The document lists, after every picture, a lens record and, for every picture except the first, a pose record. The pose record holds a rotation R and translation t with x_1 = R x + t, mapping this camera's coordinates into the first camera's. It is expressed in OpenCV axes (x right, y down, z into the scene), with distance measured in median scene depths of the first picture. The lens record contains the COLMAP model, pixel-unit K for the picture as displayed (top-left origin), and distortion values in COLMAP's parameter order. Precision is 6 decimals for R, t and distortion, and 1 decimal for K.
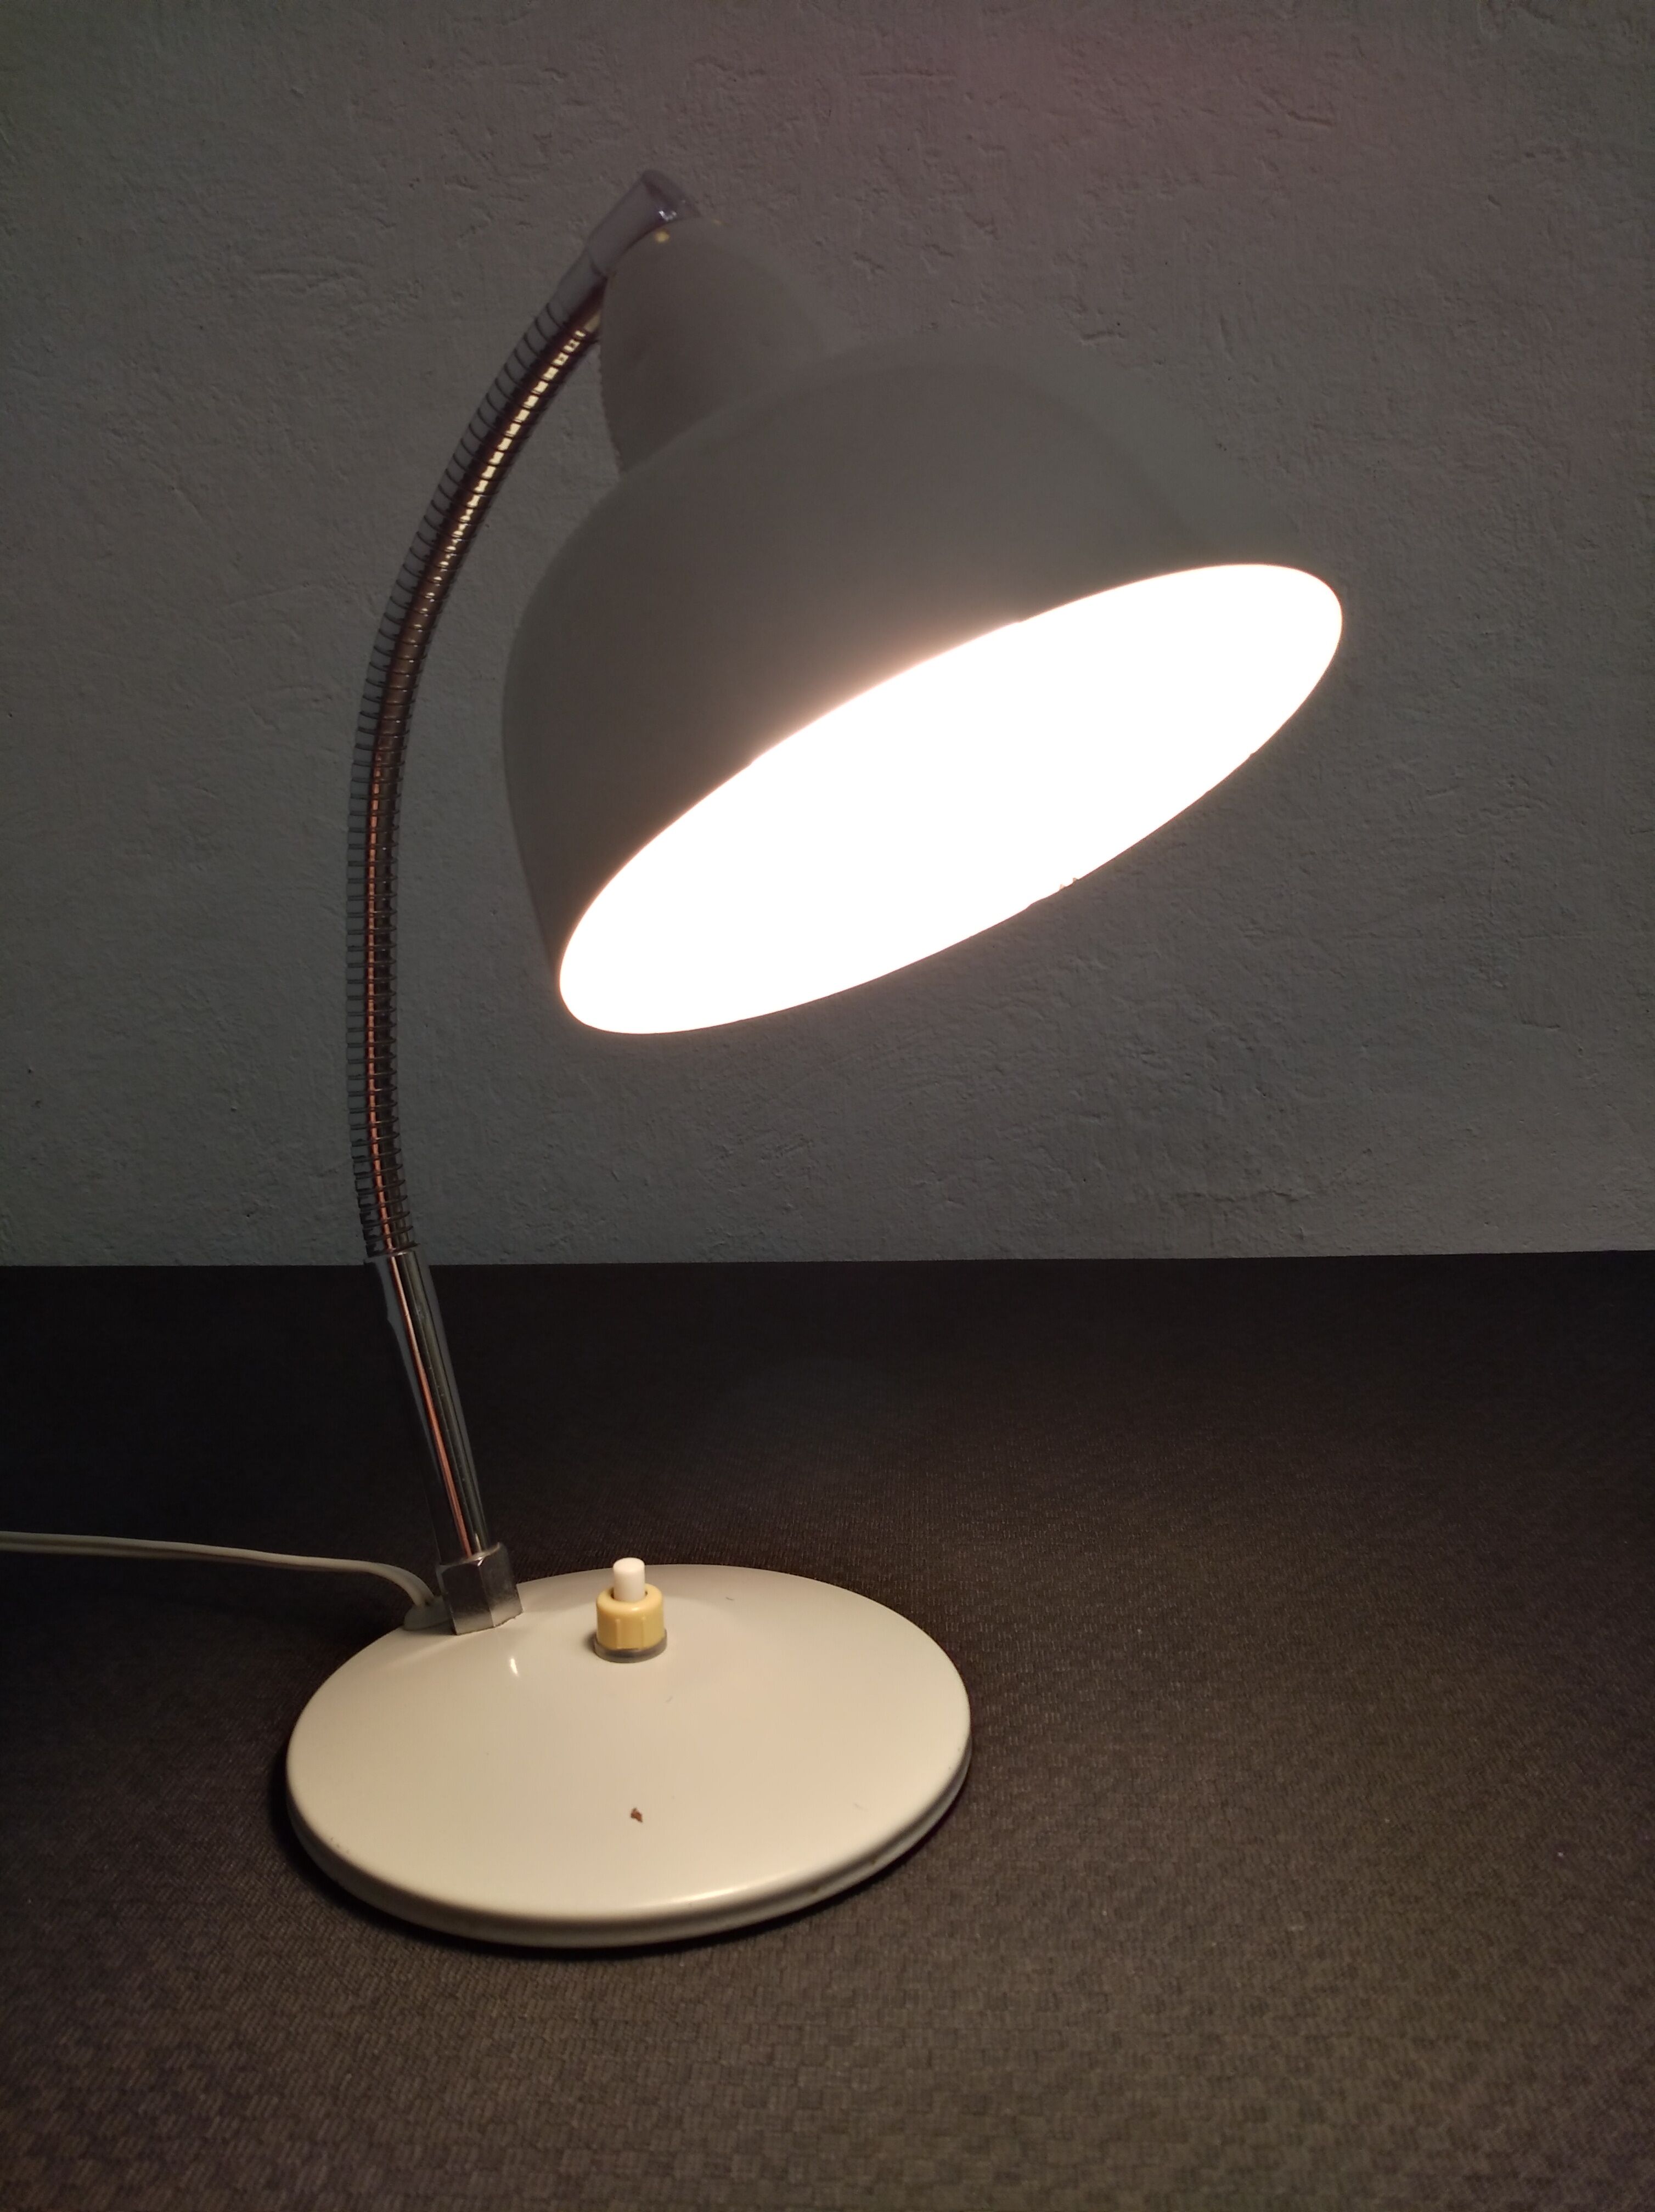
lens RADIAL K [[1245.9, 0, 857.5], [0, 1245.9, 1087.1], [0, 0, 1]] dist [-0.005346, 0.014677]
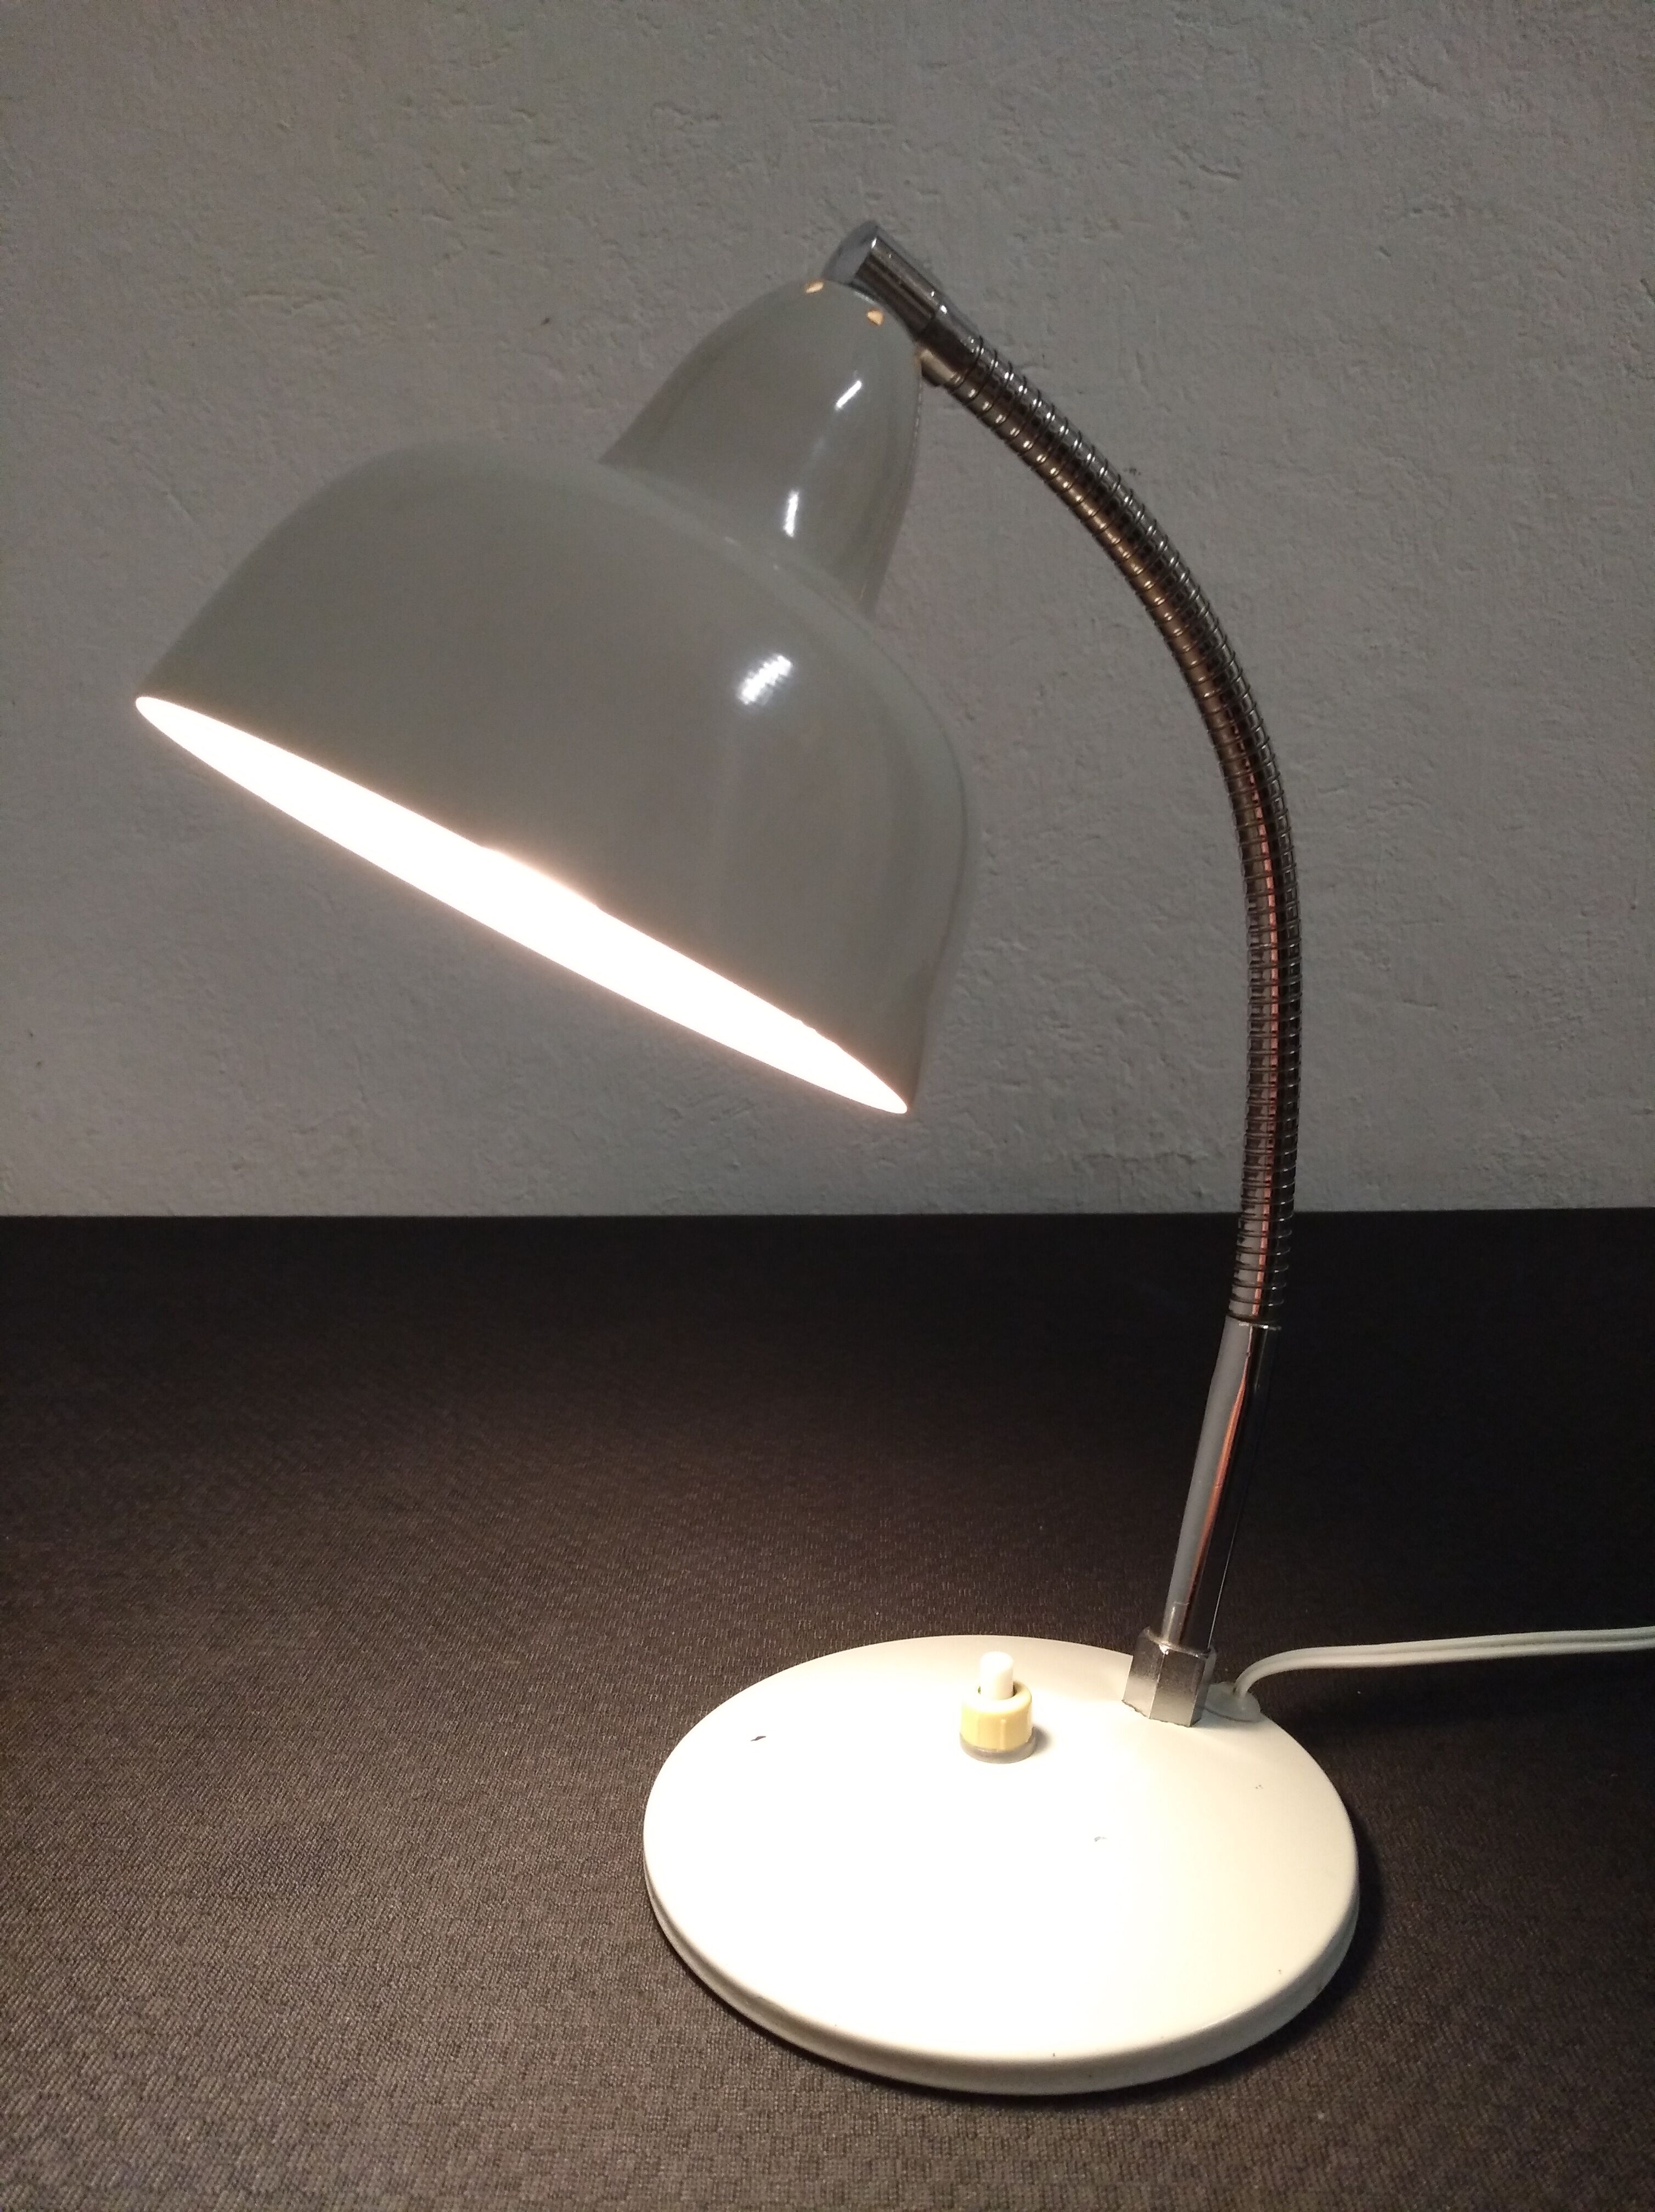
lens RADIAL K [[1382.0, 0, 831.4], [0, 1382.0, 1096.5], [0, 0, 1]] dist [-0.006270, 0.023561]
pose [[0.999851, 0.007712, 0.015467, 0.010561], [-0.008280, 0.999281, 0.037008, -0.009447], [-0.015171, -0.037131, 0.999195, -0.225209]]
